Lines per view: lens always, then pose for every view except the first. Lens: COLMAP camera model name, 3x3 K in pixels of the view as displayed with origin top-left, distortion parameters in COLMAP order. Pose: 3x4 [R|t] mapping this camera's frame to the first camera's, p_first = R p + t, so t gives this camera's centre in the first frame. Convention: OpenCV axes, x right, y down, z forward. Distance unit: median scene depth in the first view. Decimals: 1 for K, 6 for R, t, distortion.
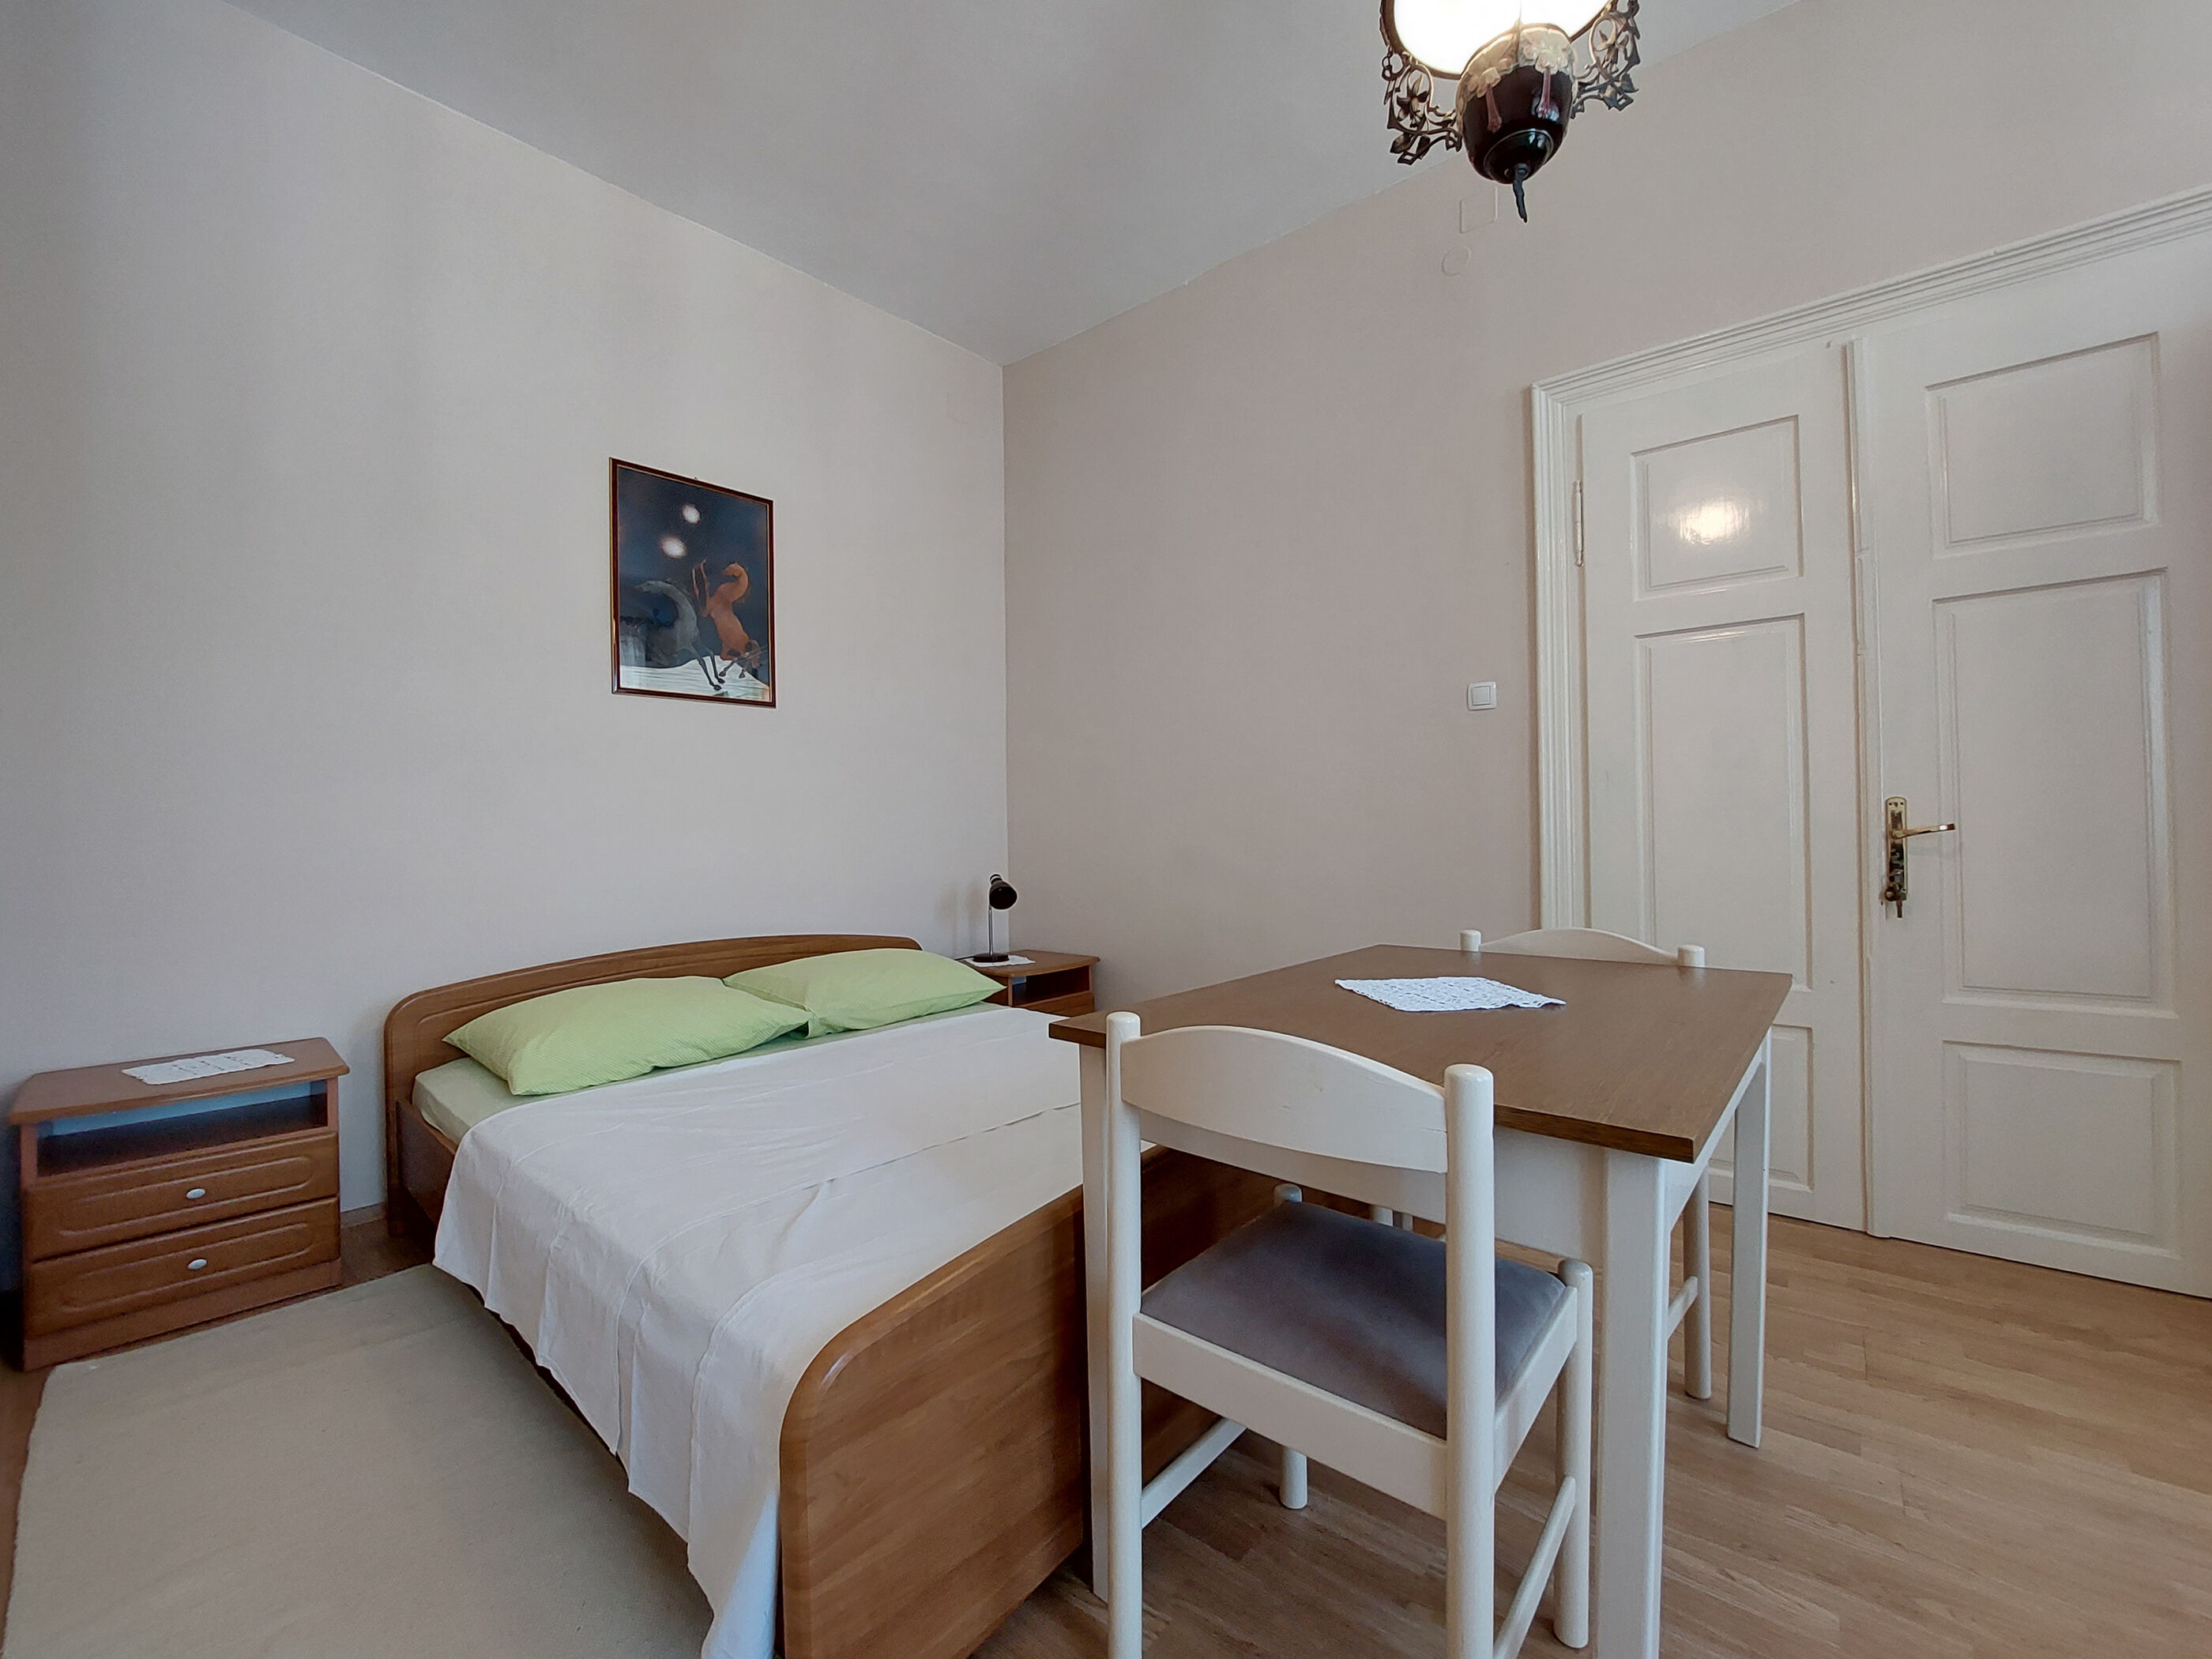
lens RADIAL K [[890.6, 0, 1106.4], [0, 890.6, 837.1], [0, 0, 1]] dist [-0.010201, -0.002893]
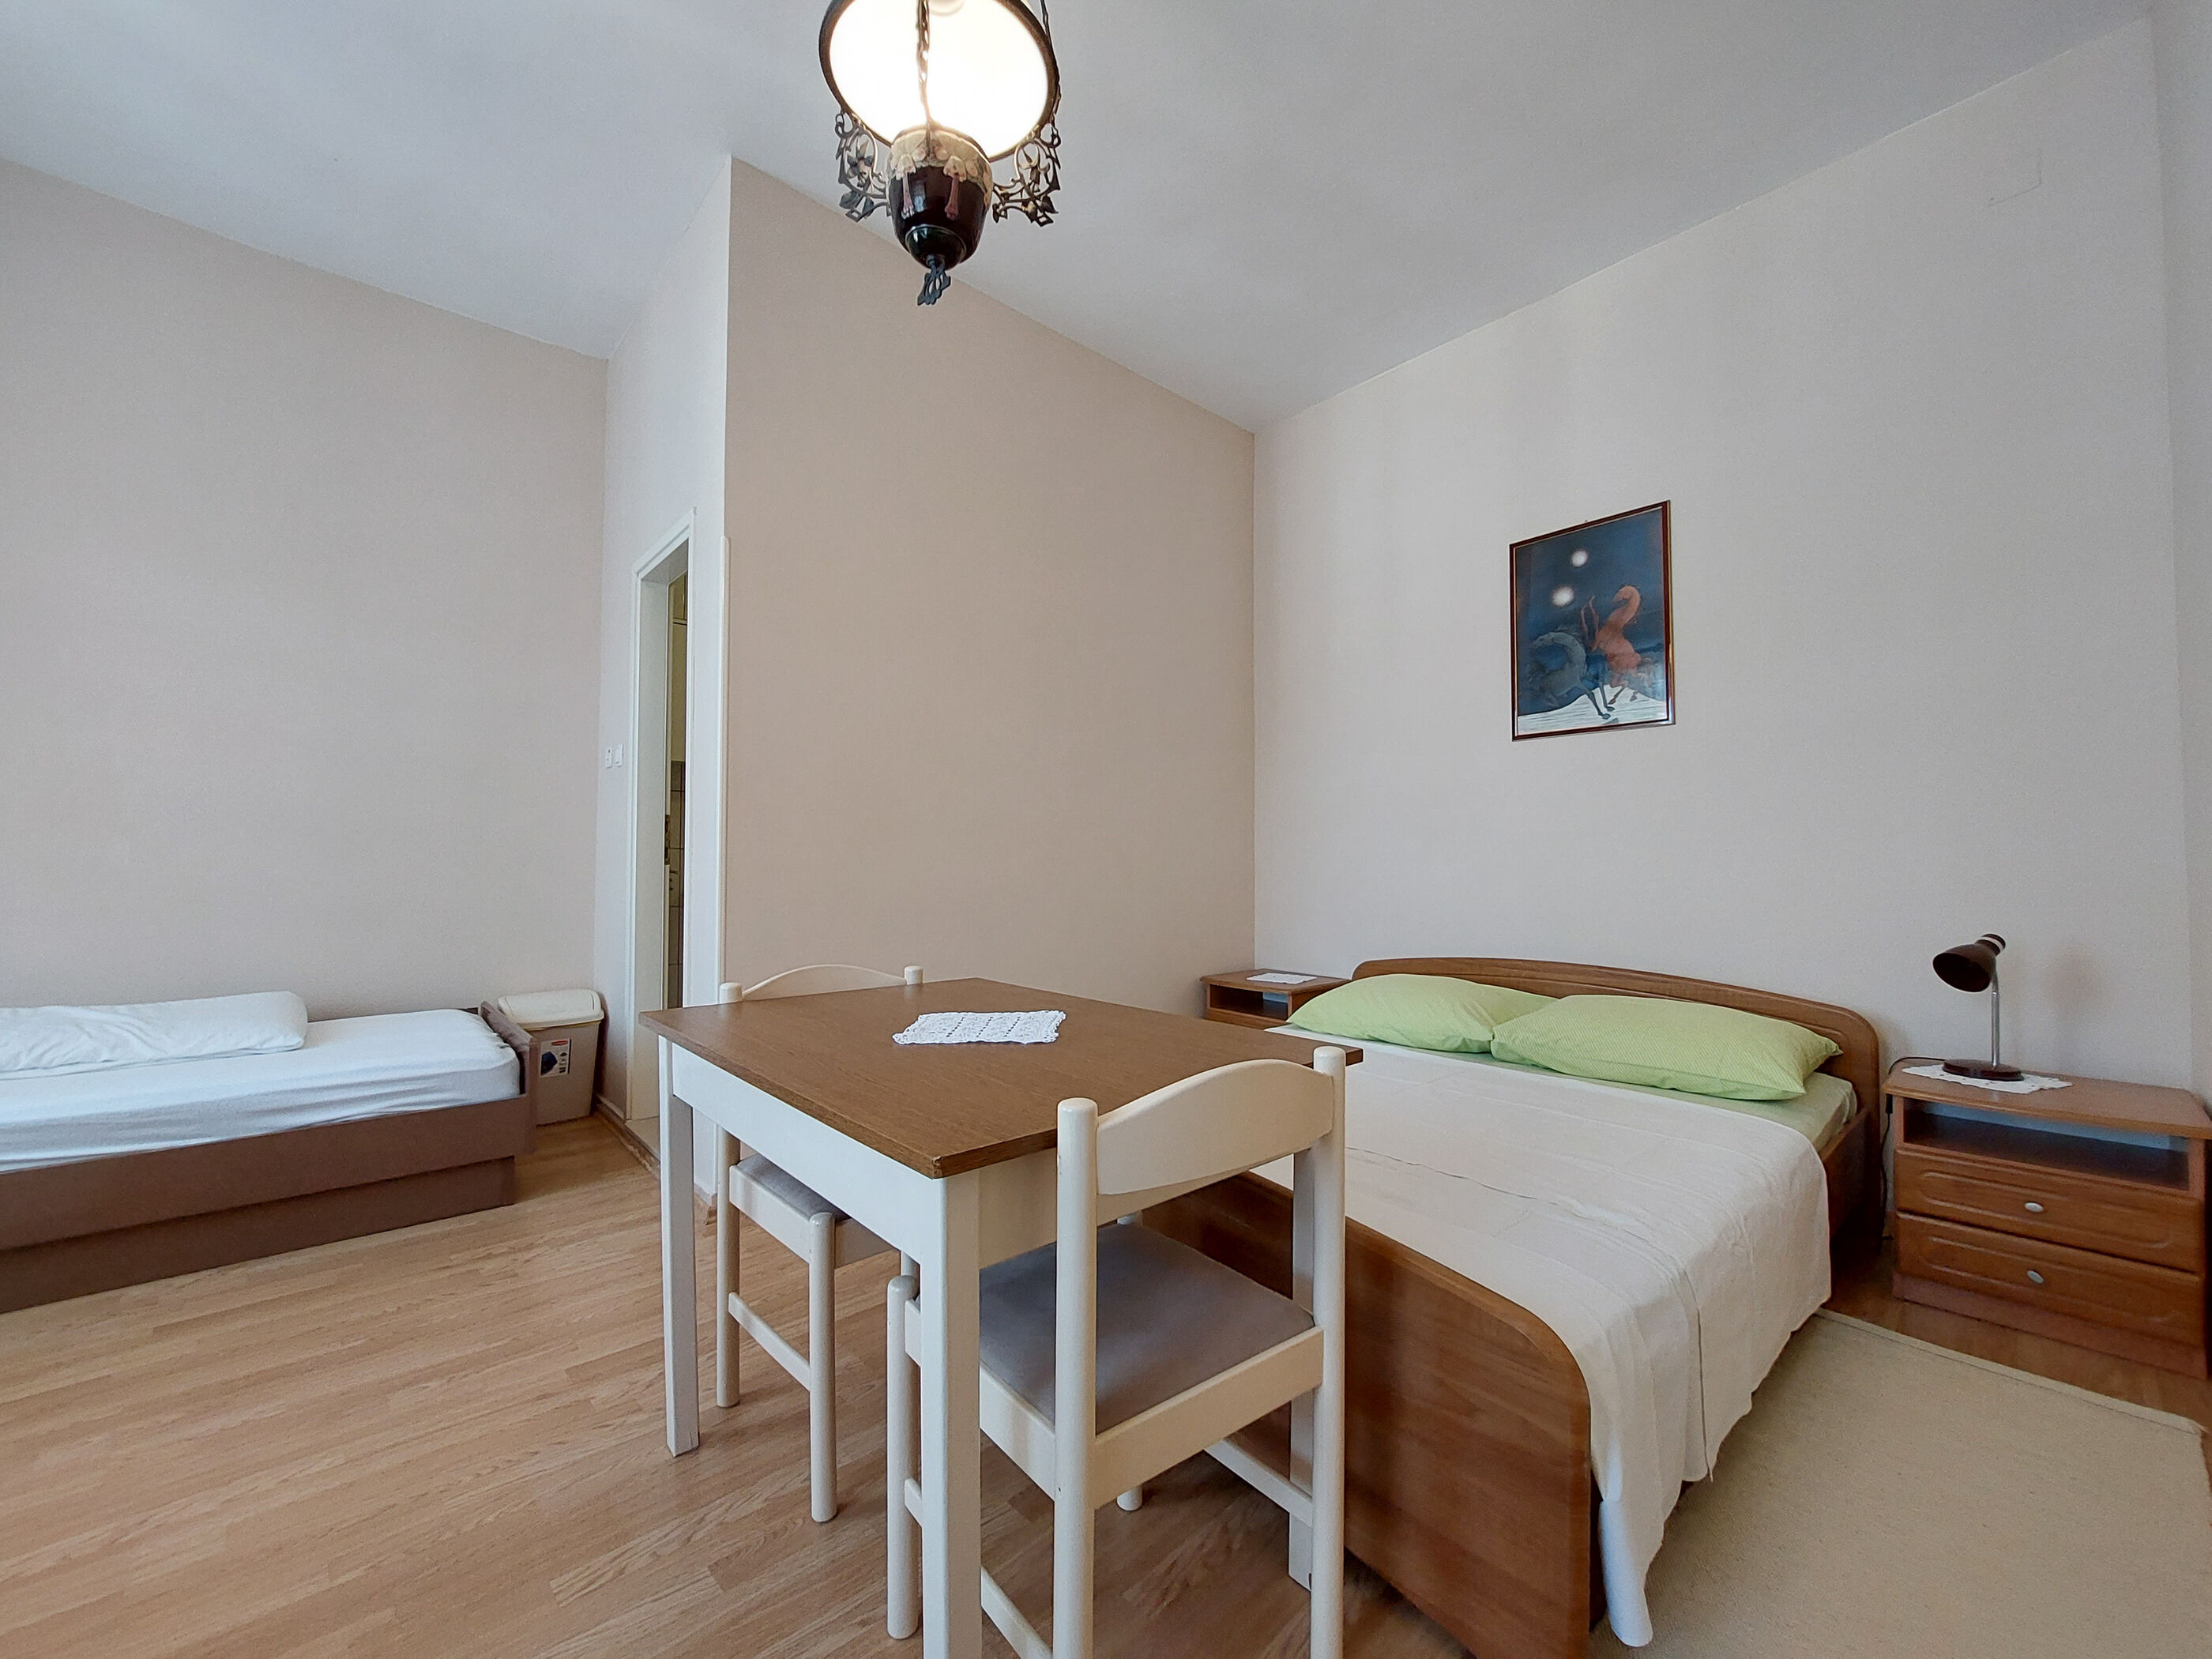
lens RADIAL K [[876.8, 0, 1097.5], [0, 876.8, 833.5], [0, 0, 1]] dist [-0.011280, -0.000335]
pose [[-0.120793, -0.015198, -0.992561, 0.842735], [-0.002611, 0.999884, -0.014993, -0.025877], [0.992674, 0.000780, -0.120818, 0.746335]]
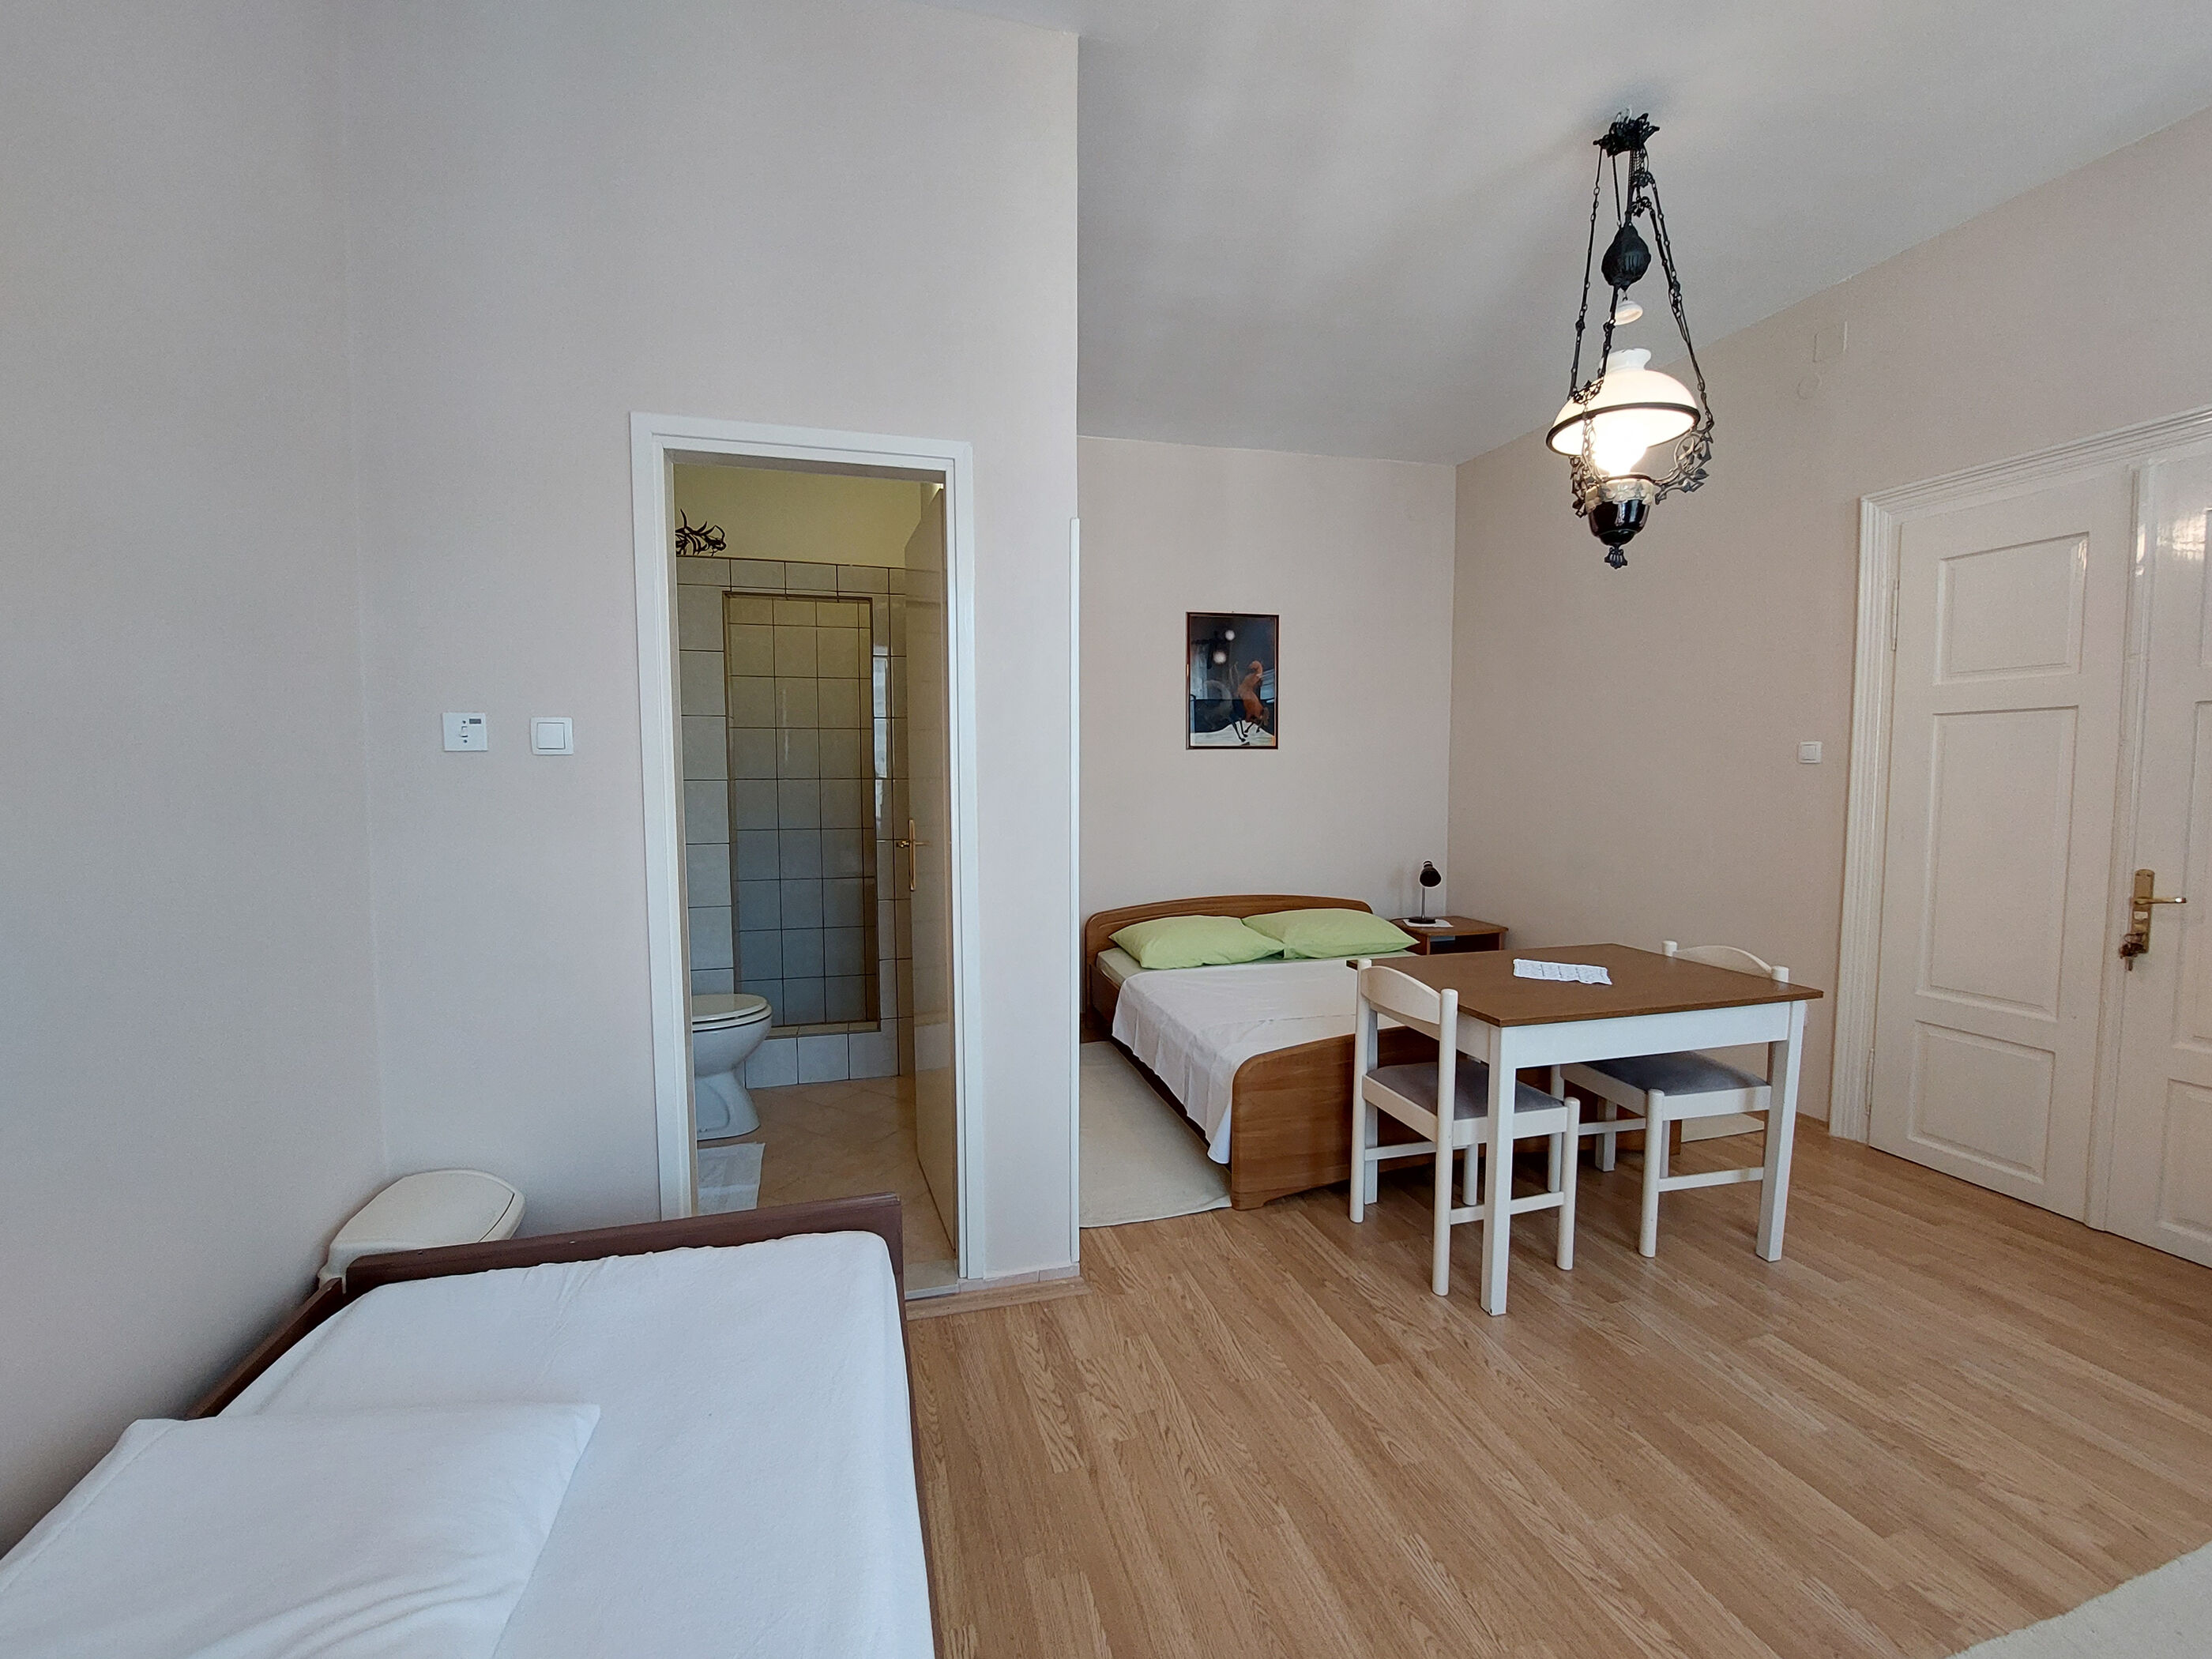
lens RADIAL K [[890.6, 0, 1106.4], [0, 890.6, 837.1], [0, 0, 1]] dist [-0.010201, -0.002893]
pose [[0.829396, 0.048669, -0.556537, 0.367140], [-0.008718, 0.997204, 0.074212, -0.150667], [0.558593, -0.056699, 0.827501, -0.678878]]
